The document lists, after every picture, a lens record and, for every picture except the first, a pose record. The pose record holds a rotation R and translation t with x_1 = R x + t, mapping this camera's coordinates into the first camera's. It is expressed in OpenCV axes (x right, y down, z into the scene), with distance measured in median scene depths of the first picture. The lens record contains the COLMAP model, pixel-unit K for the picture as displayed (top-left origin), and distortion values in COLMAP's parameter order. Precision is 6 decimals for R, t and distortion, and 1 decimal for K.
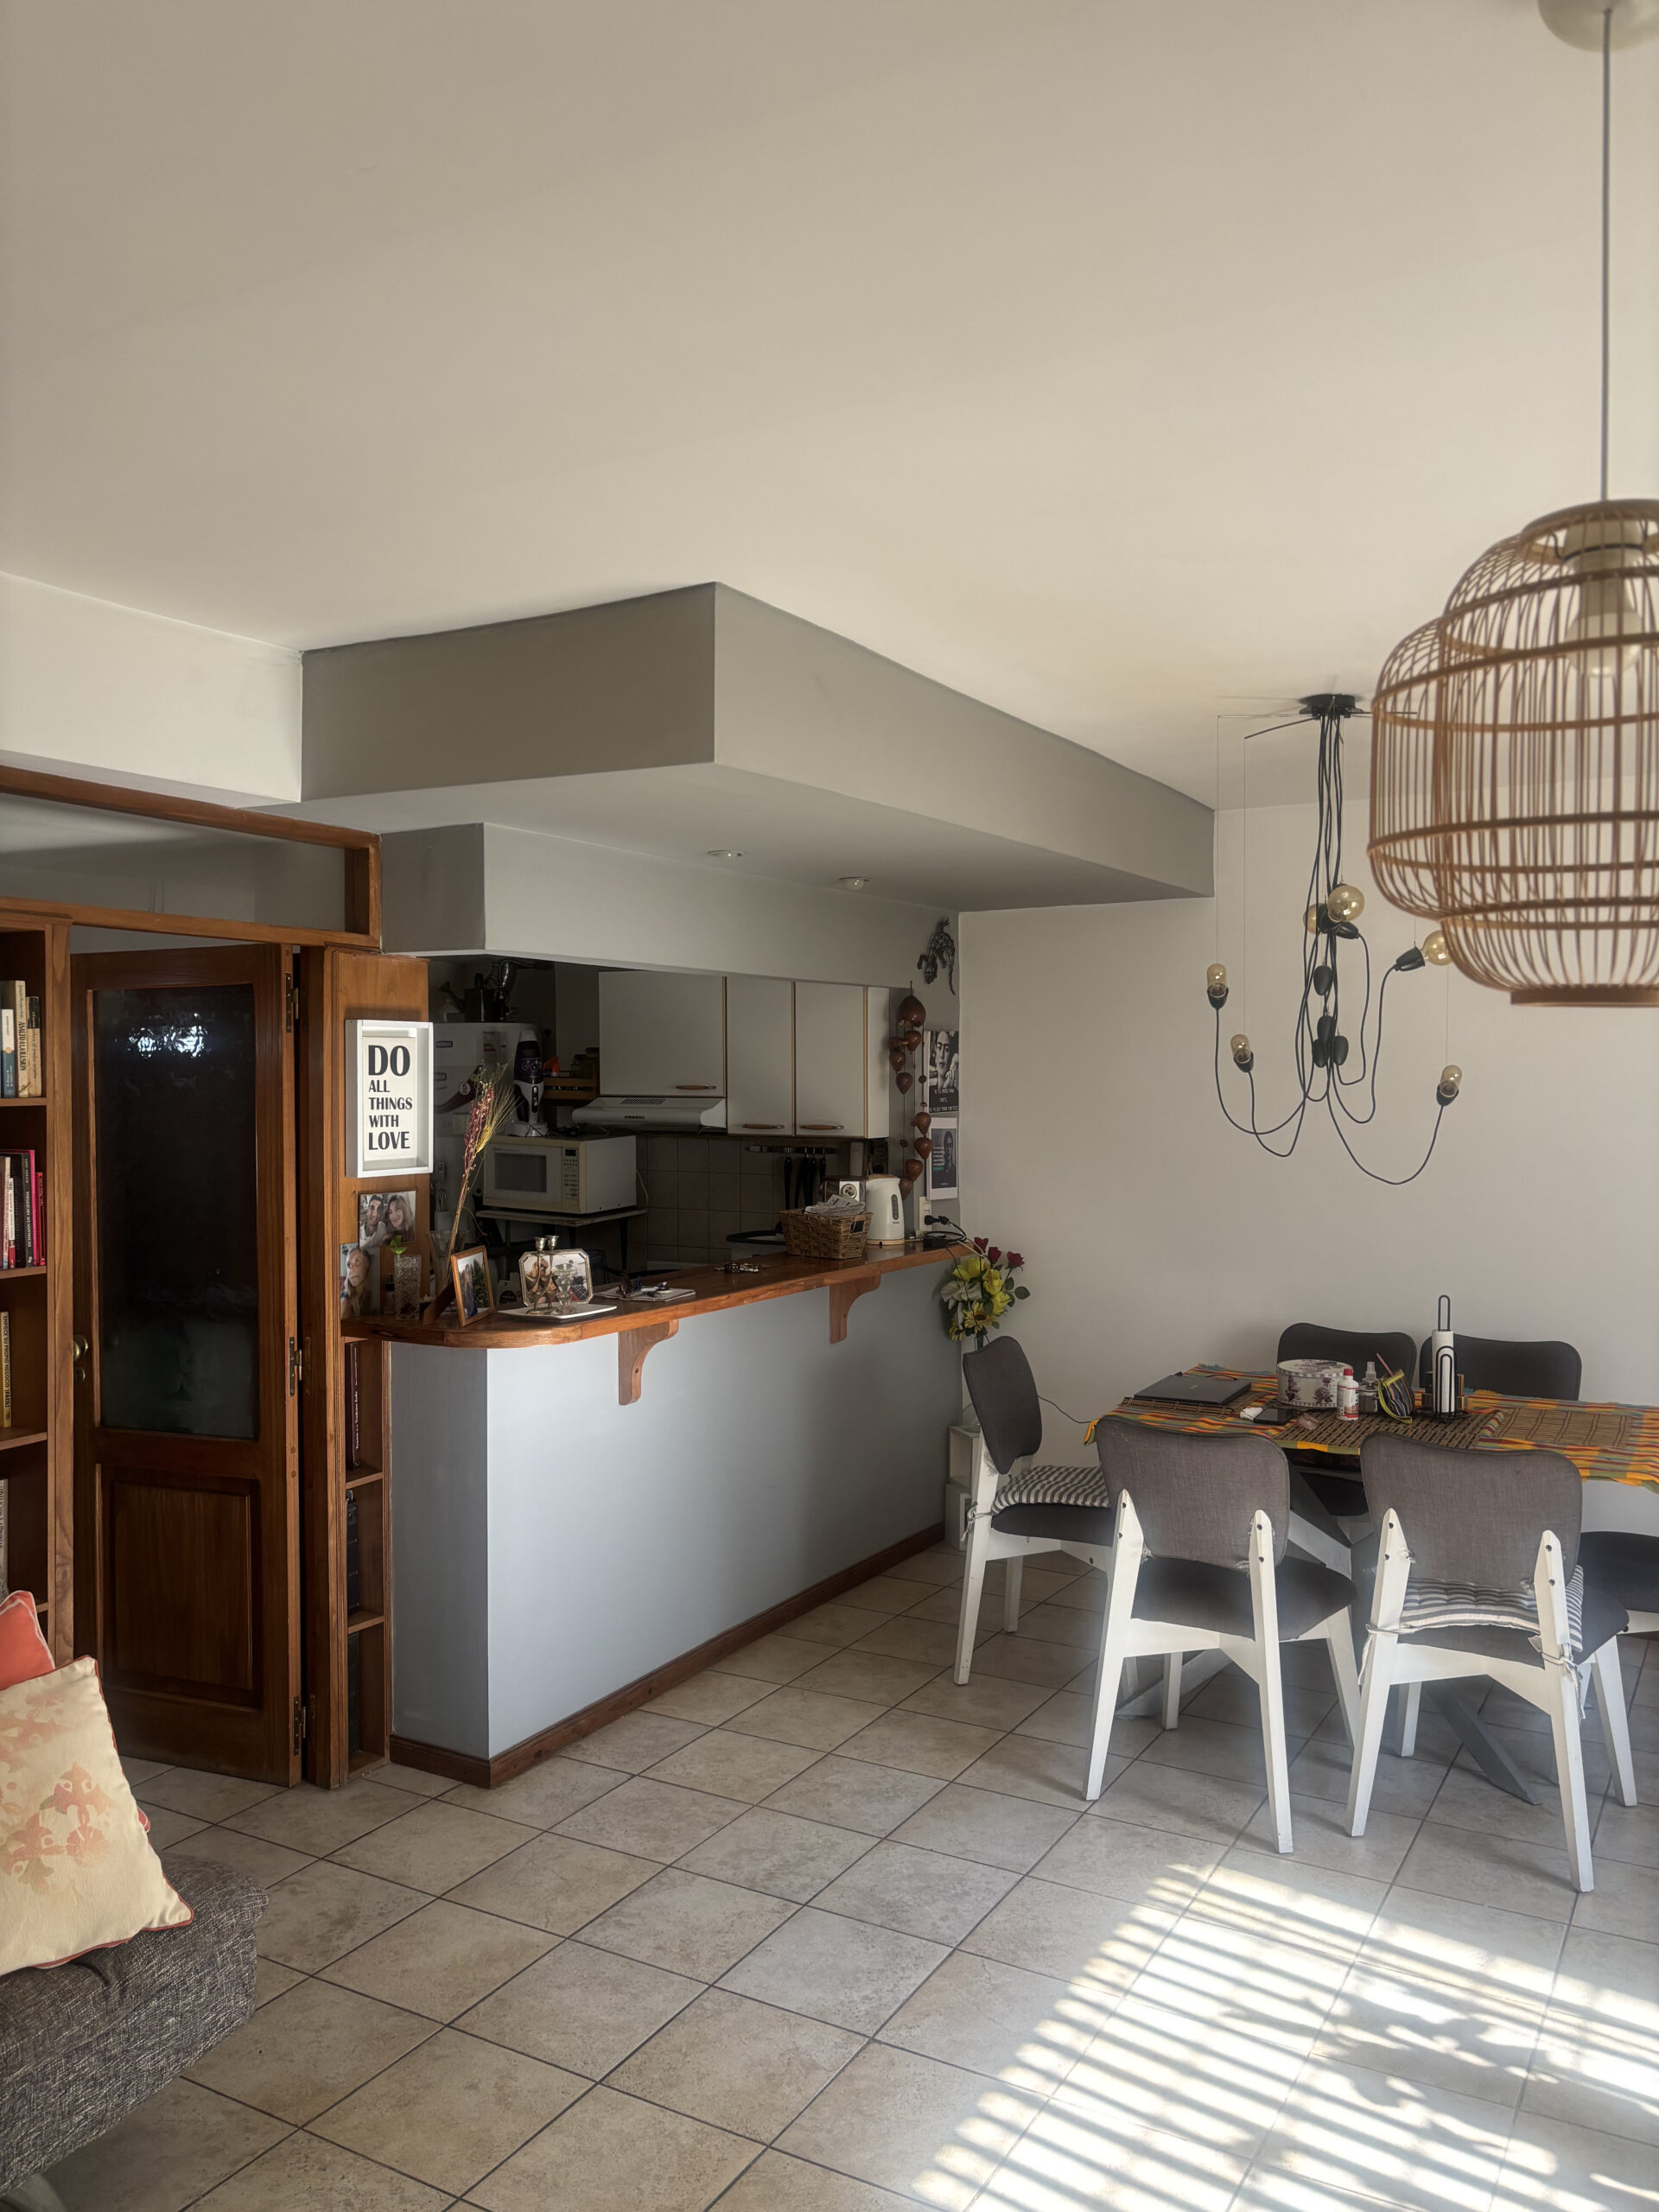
lens RADIAL K [[1659.3, 0, 829.5], [0, 1659.3, 1106.0], [0, 0, 1]] dist [0.020196, -0.045189]
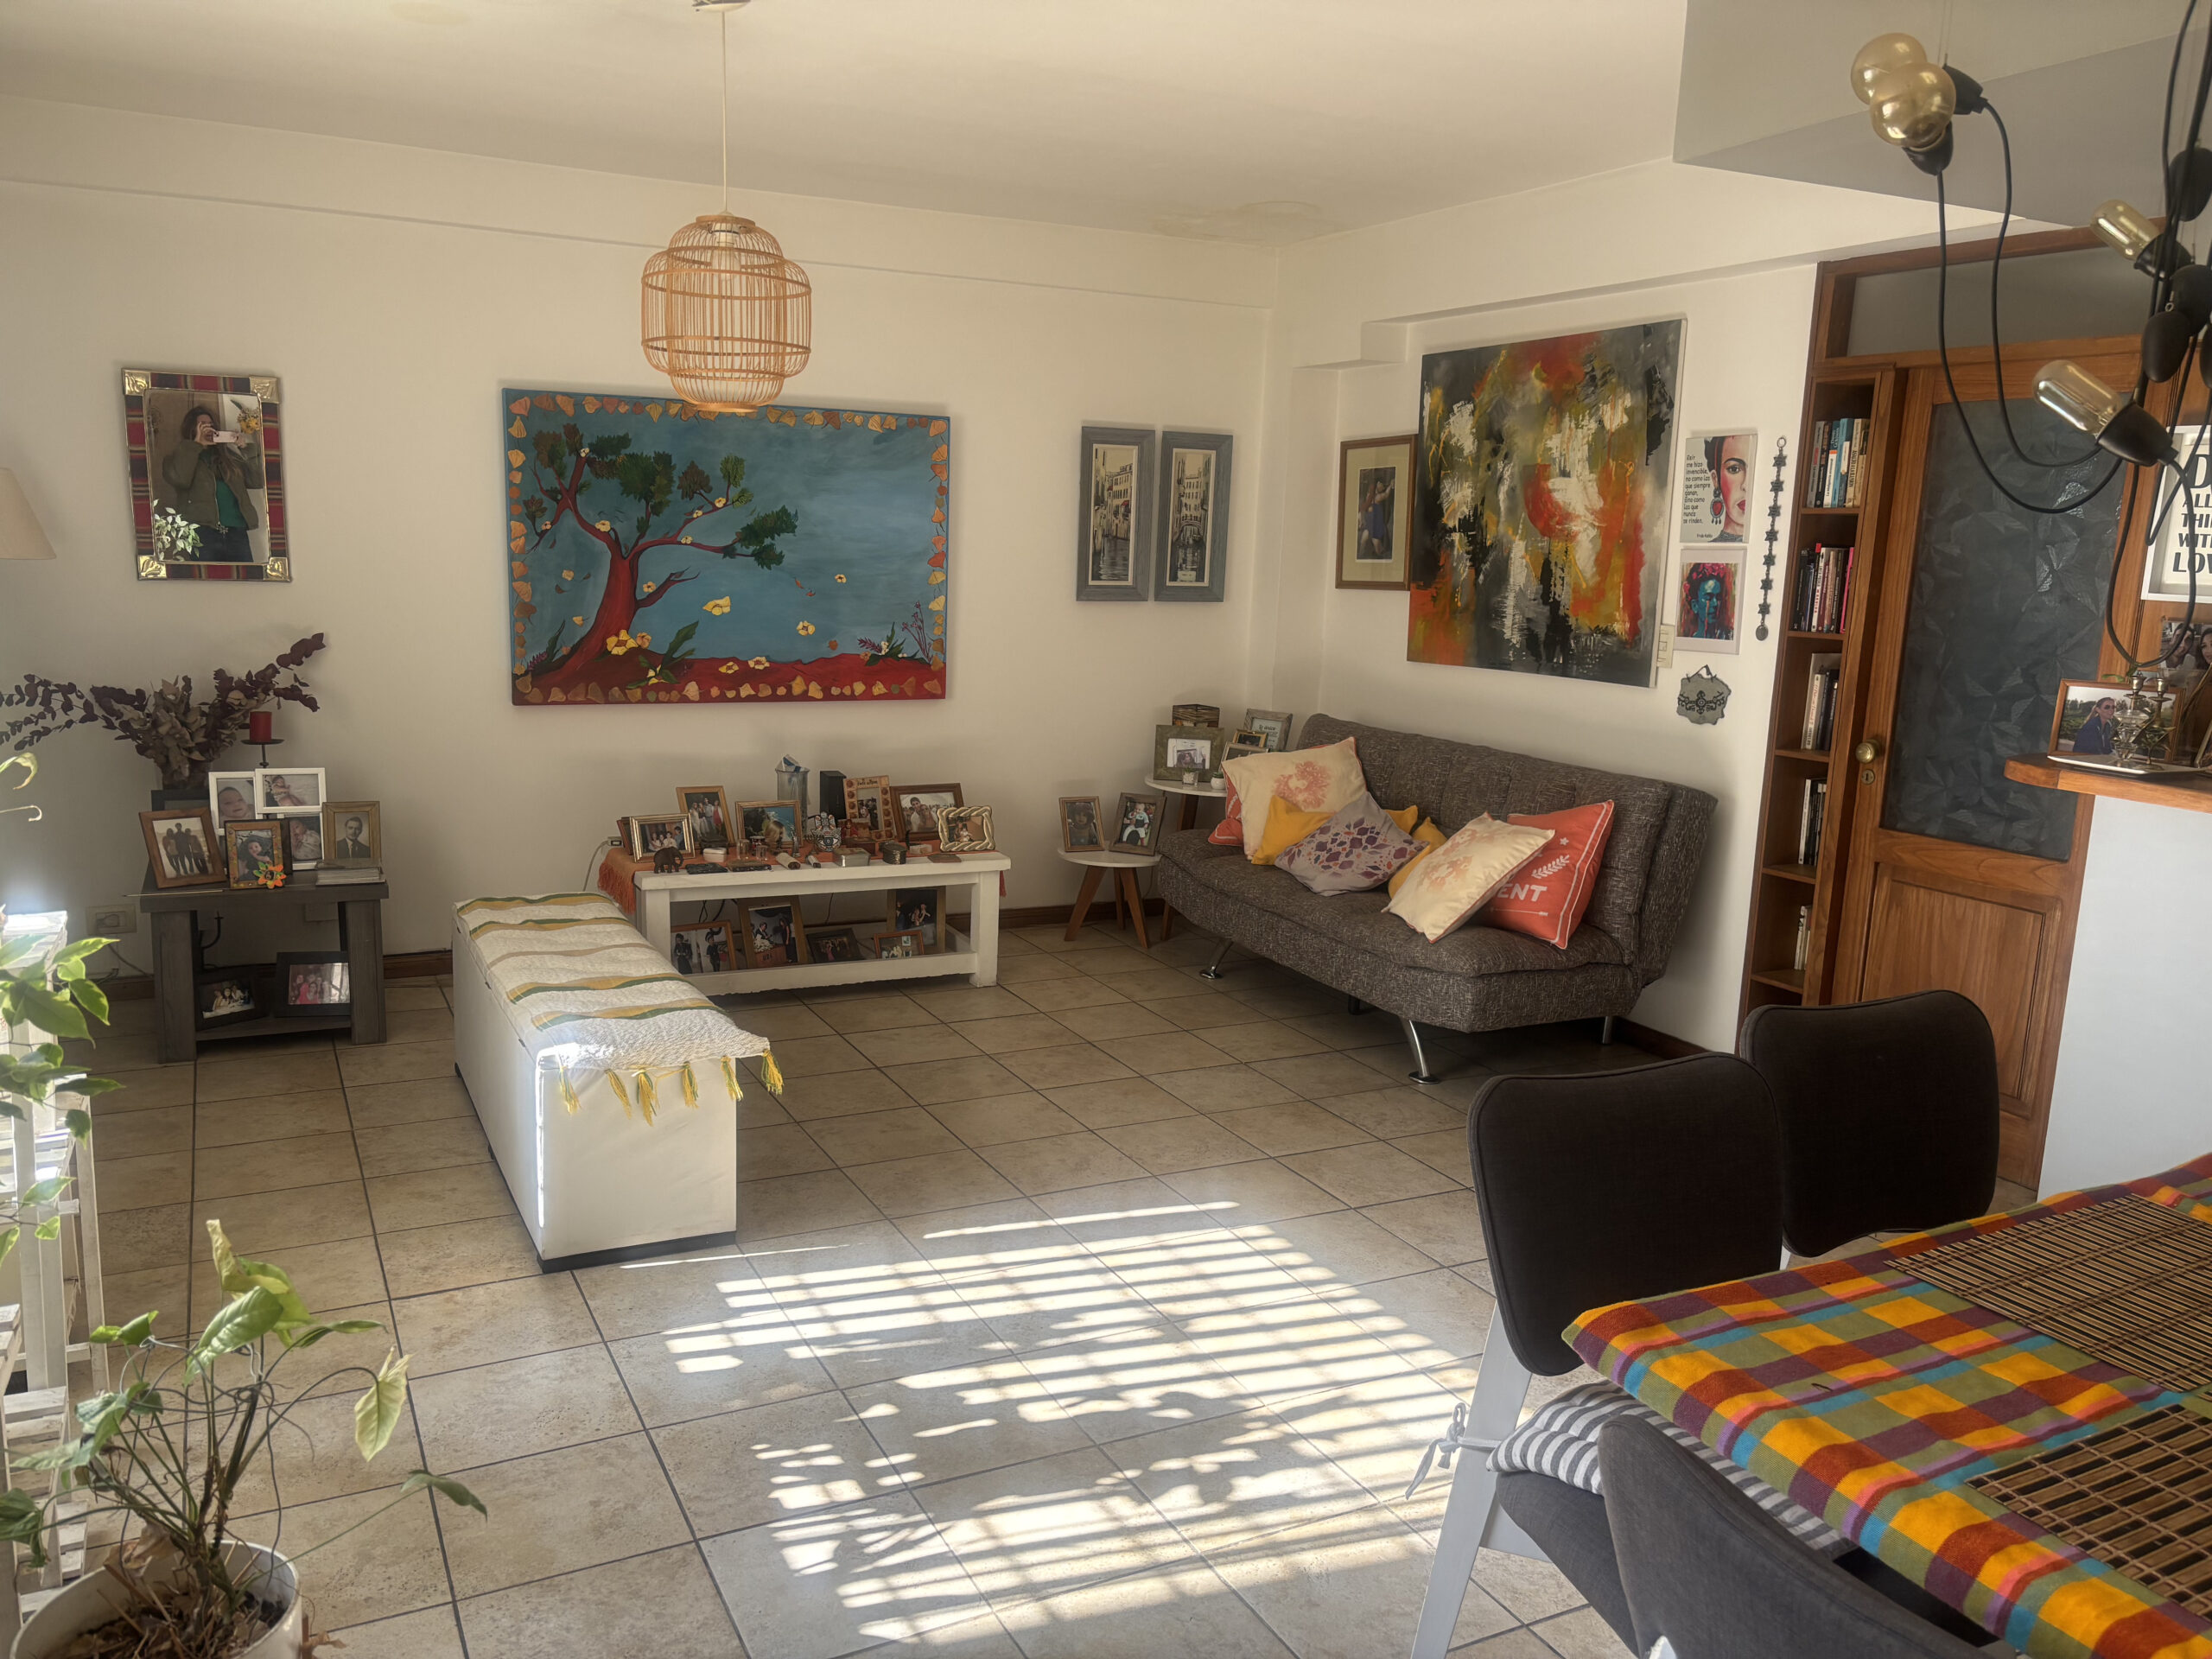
lens RADIAL K [[1674.0, 0, 1106.0], [0, 1674.0, 829.5], [0, 0, 1]] dist [0.056562, -0.048531]
pose [[-0.534062, 0.132693, -0.834967, 0.862114], [-0.051707, 0.980631, 0.188914, 0.019653], [0.843862, 0.144065, -0.516857, 1.038657]]
